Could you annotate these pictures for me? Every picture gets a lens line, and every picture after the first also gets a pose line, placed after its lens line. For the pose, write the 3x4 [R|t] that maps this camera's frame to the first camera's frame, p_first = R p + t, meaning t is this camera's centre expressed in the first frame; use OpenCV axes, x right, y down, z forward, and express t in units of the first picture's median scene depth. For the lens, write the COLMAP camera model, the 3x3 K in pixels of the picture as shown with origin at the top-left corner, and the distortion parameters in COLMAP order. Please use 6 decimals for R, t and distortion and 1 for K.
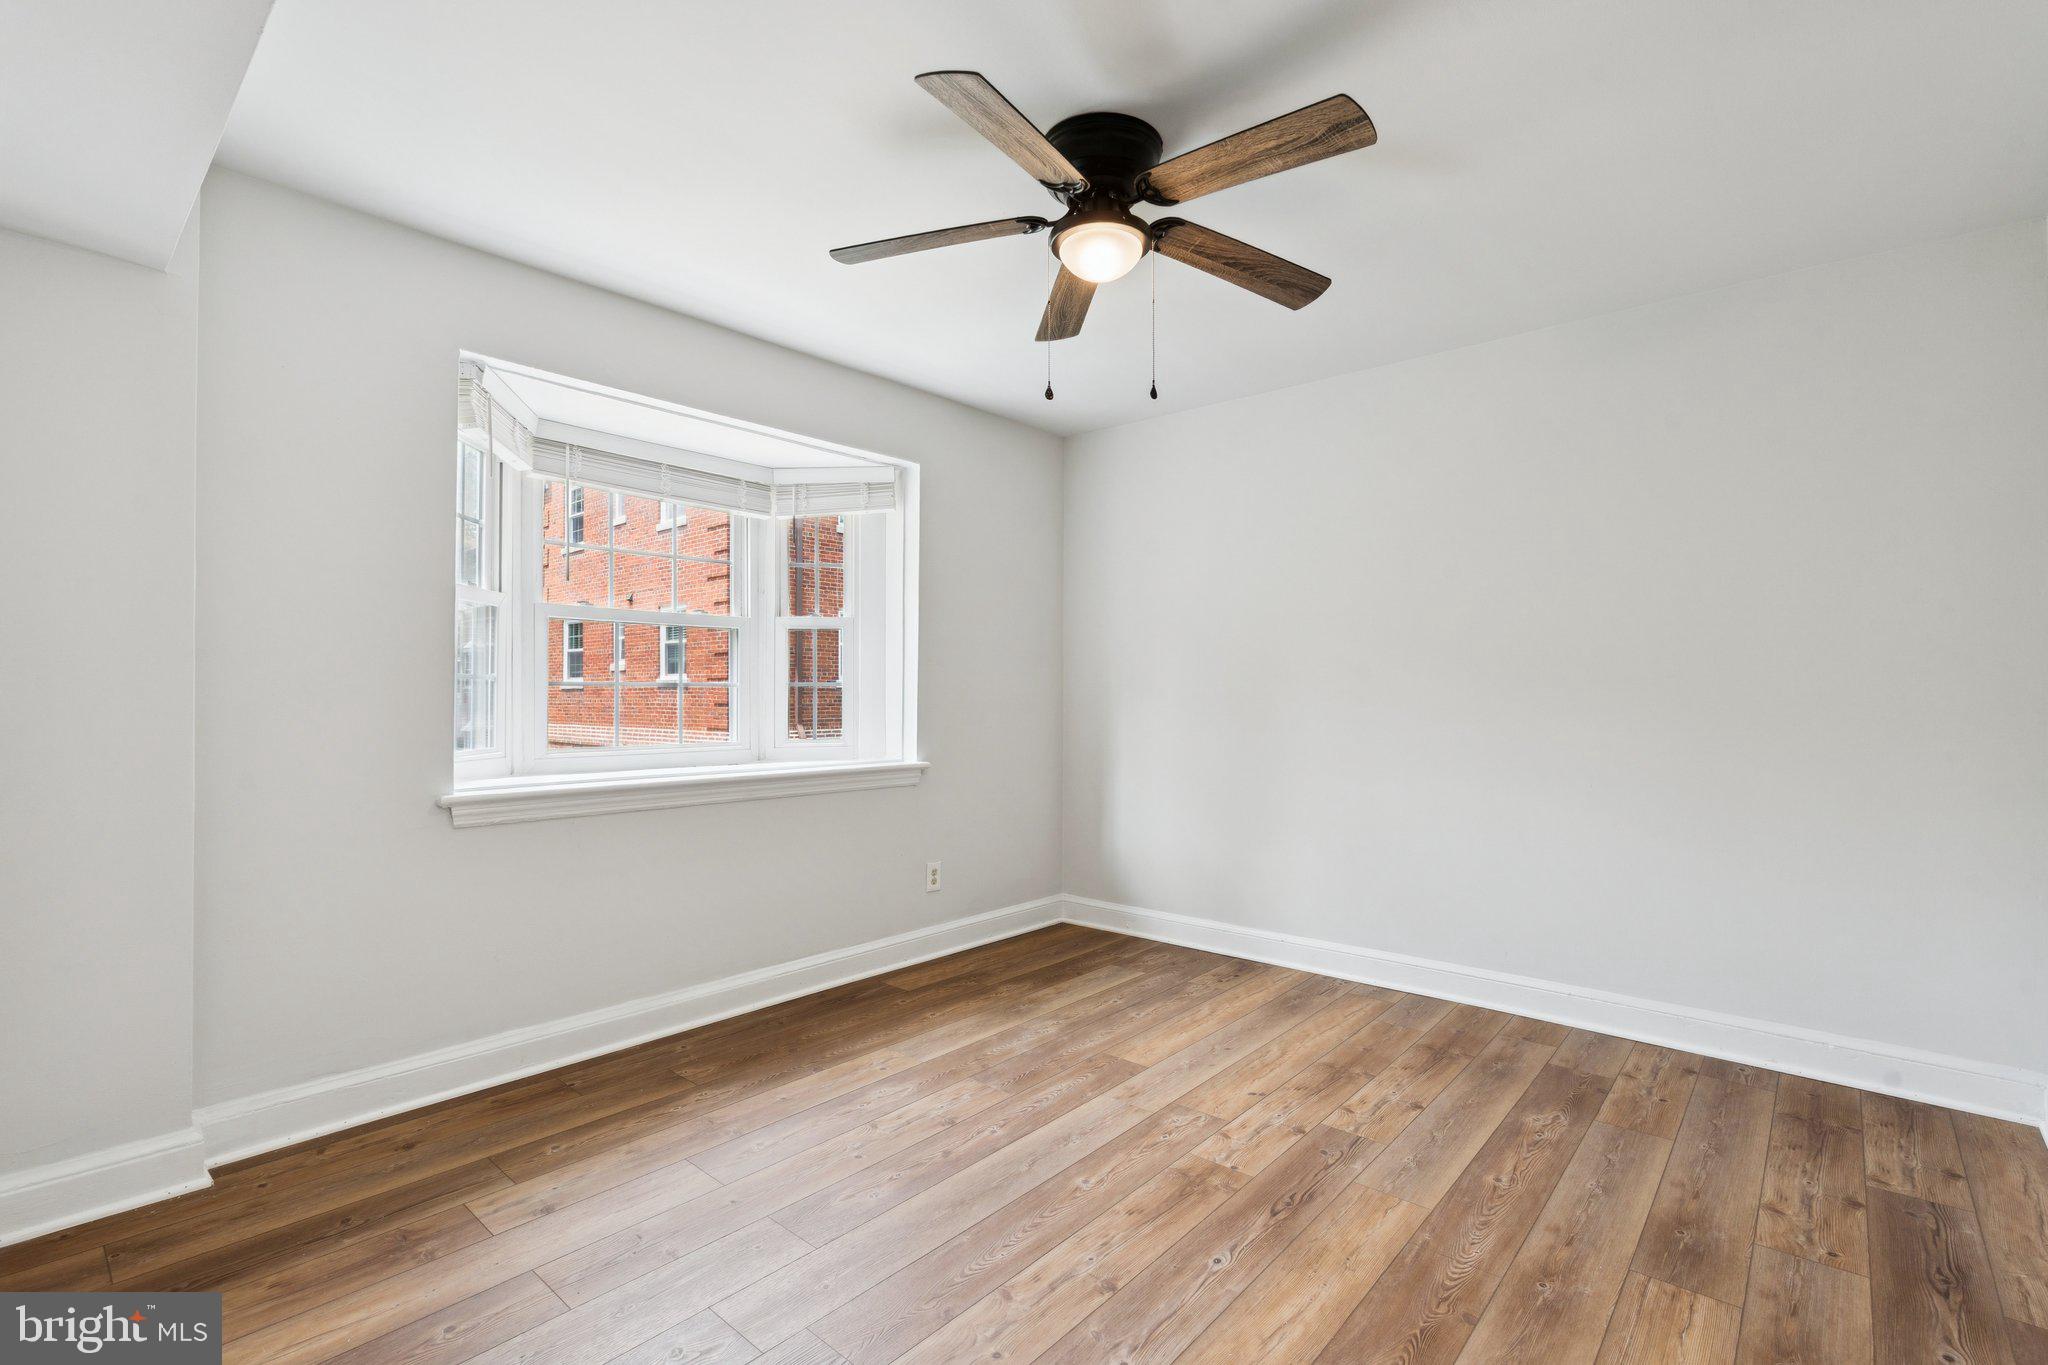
lens RADIAL K [[923.7, 0, 1033.6], [0, 923.7, 696.9], [0, 0, 1]] dist [-0.010654, 0.000061]
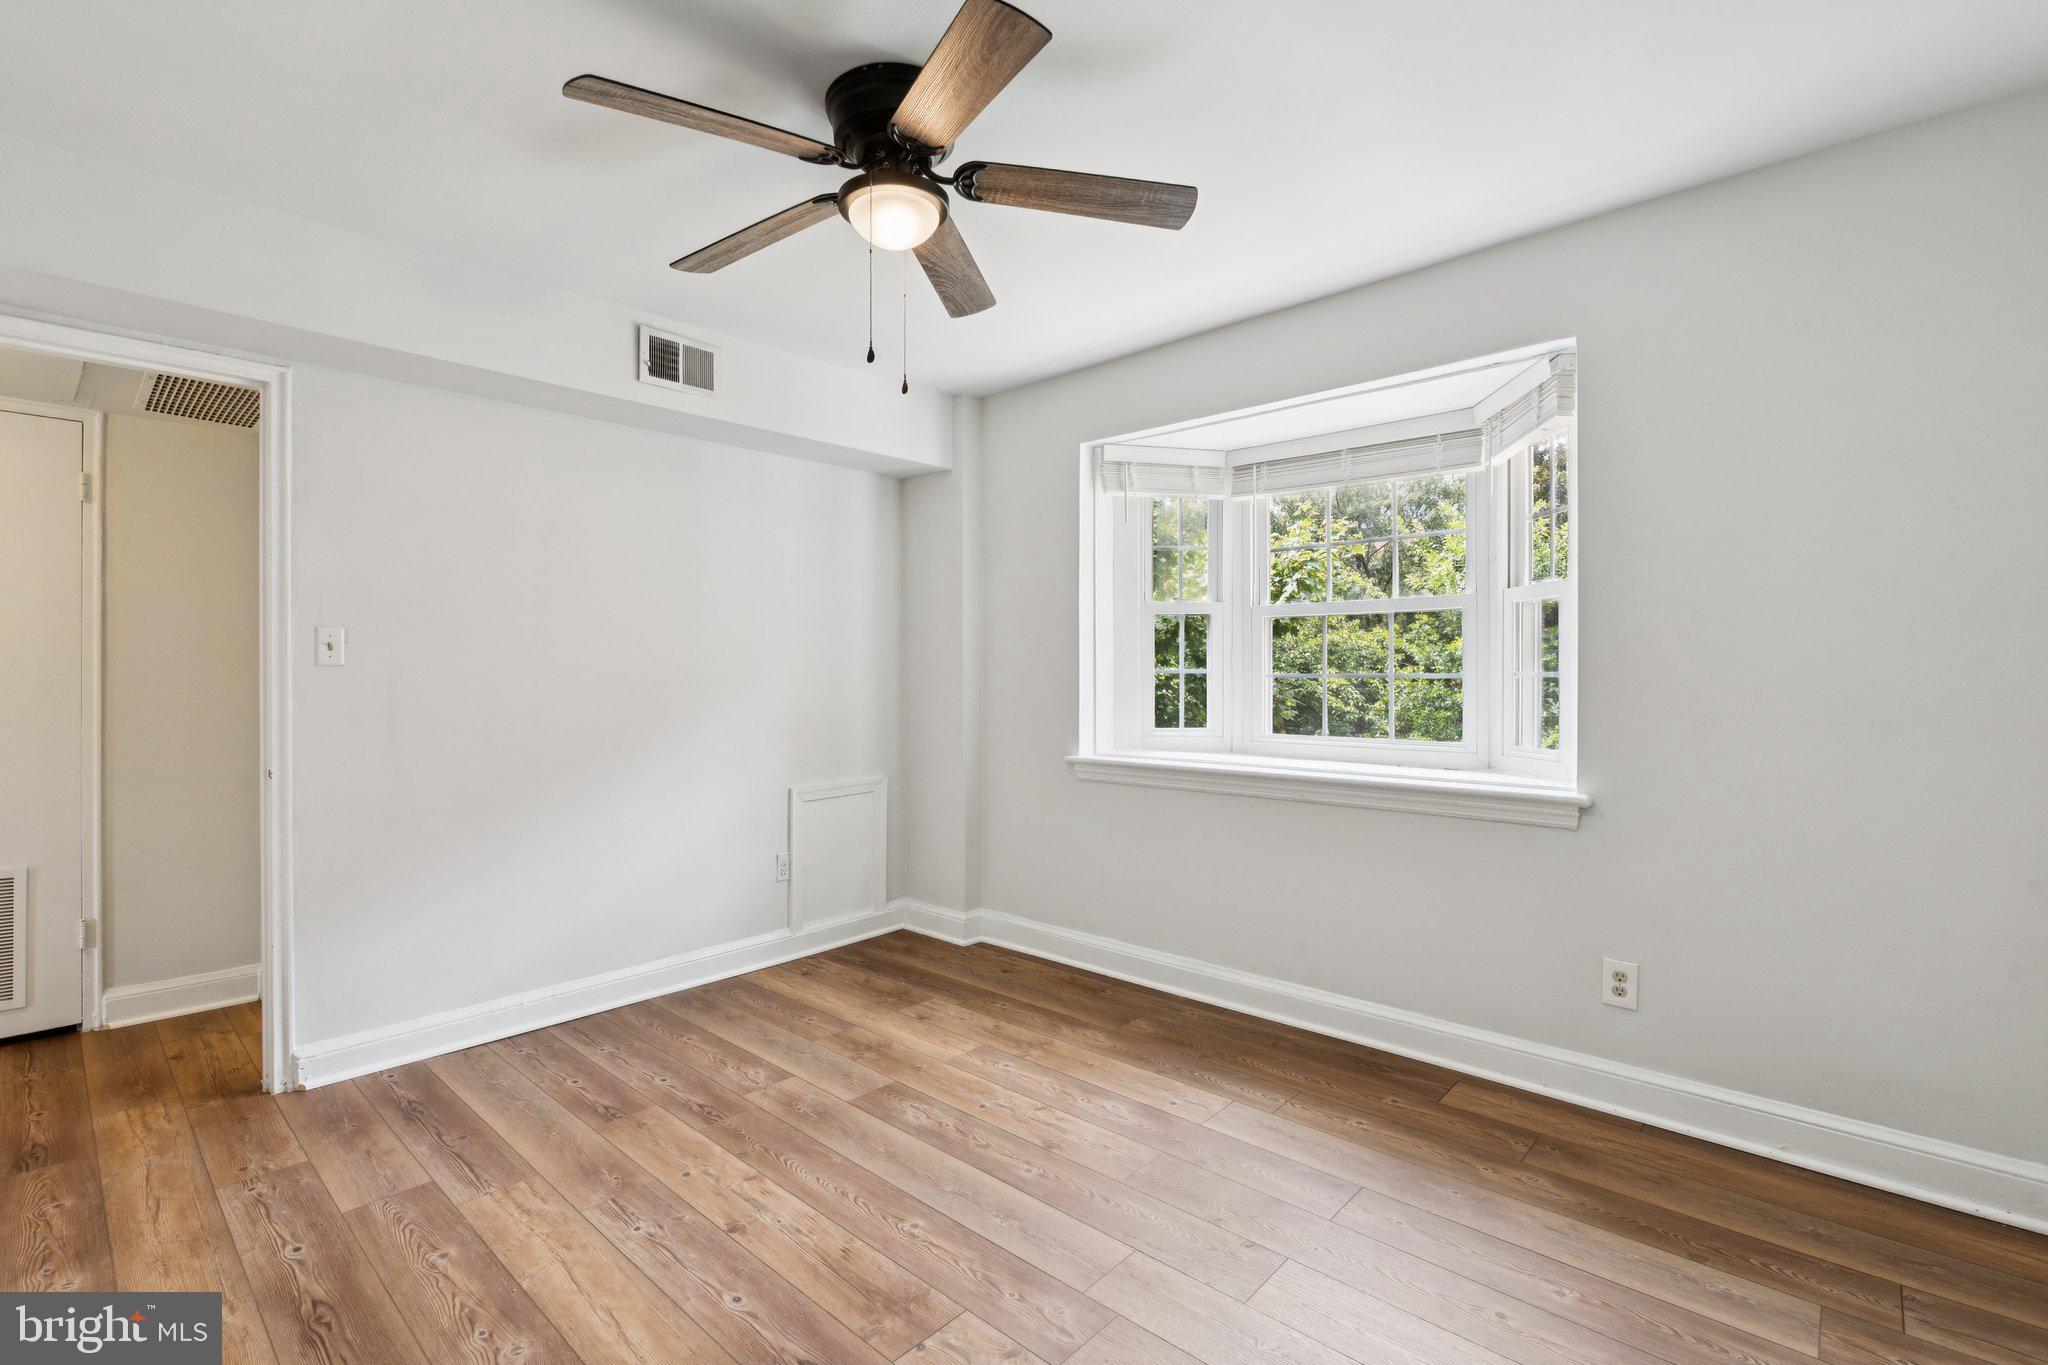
lens RADIAL K [[932.3, 0, 1014.6], [0, 932.3, 681.8], [0, 0, 1]] dist [-0.004308, -0.000164]
pose [[-0.035613, 0.008524, -0.999329, 0.842238], [-0.000606, 0.999963, 0.008551, -0.022716], [0.999365, 0.000910, -0.035606, 0.973481]]
